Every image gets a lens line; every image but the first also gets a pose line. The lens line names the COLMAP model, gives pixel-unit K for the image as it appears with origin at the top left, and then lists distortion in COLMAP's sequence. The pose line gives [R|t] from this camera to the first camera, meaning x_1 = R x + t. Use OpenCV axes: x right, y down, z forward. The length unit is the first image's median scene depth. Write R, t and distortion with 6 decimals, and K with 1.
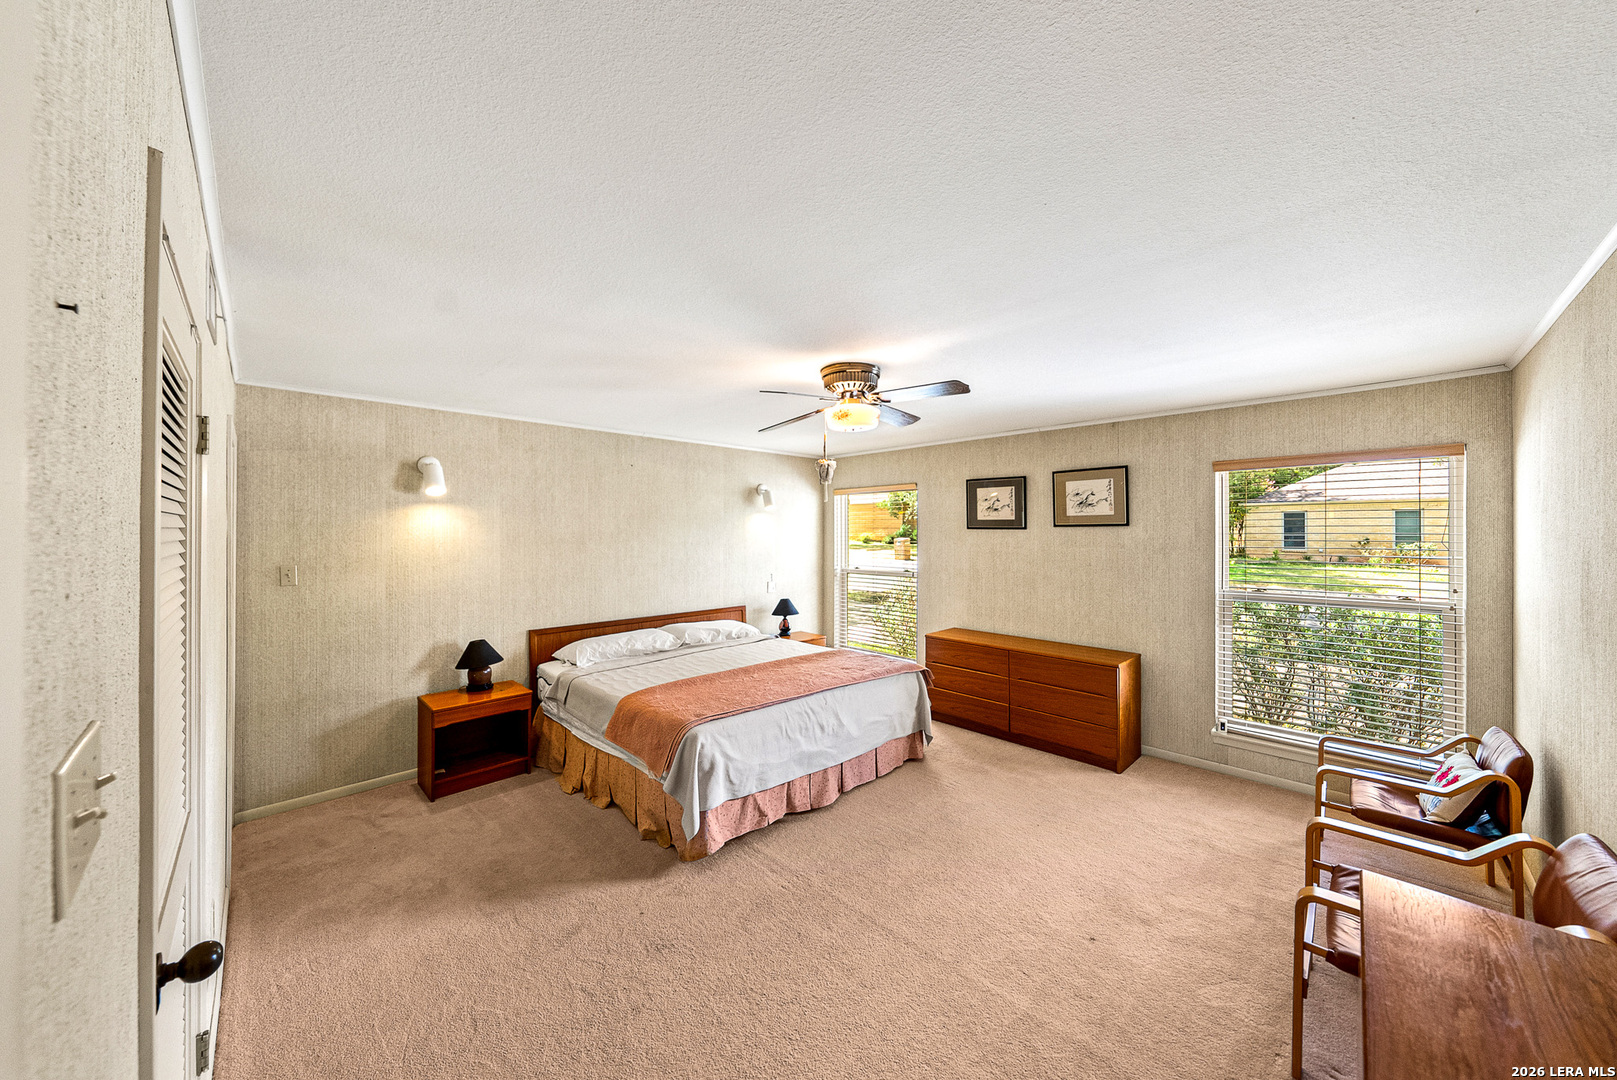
lens RADIAL K [[564.3, 0, 804.6], [0, 564.3, 533.4], [0, 0, 1]] dist [-0.005021, 0.000371]
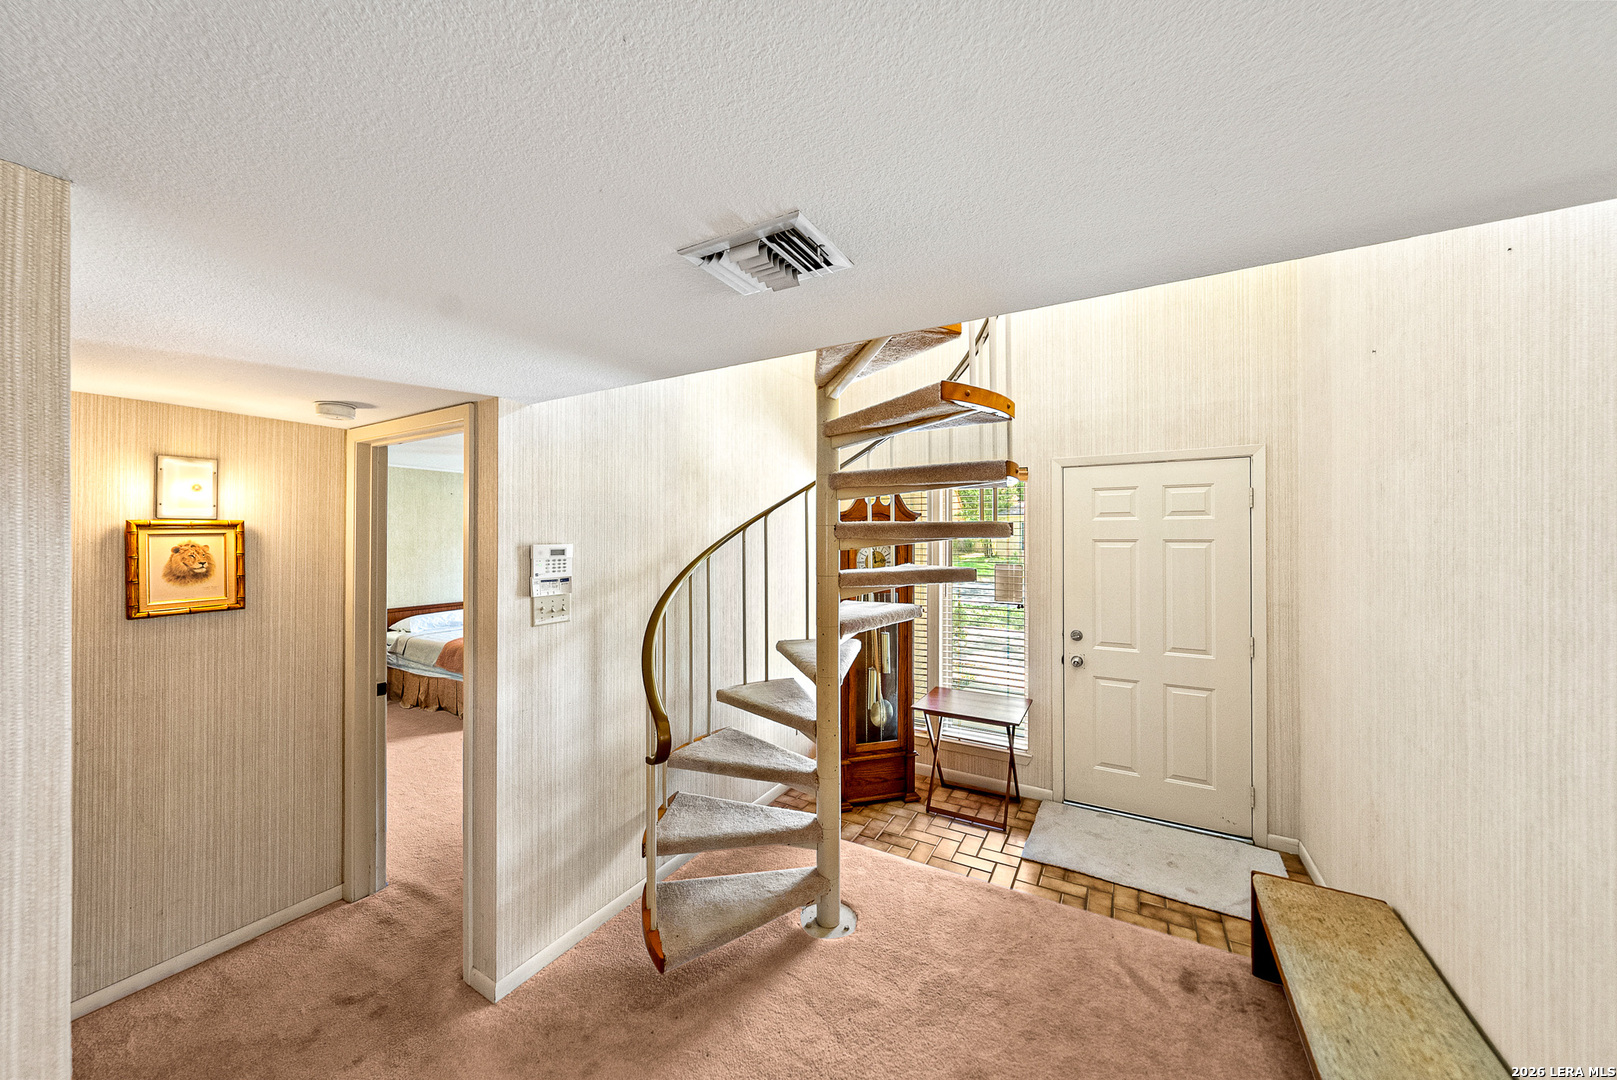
lens RADIAL K [[564.3, 0, 813.2], [0, 564.3, 534.2], [0, 0, 1]] dist [-0.005021, 0.000371]
pose [[0.961373, -0.009354, 0.275090, 0.223213], [0.010396, 0.999943, -0.002329, -0.005795], [-0.275052, 0.005099, 0.961416, -0.766922]]
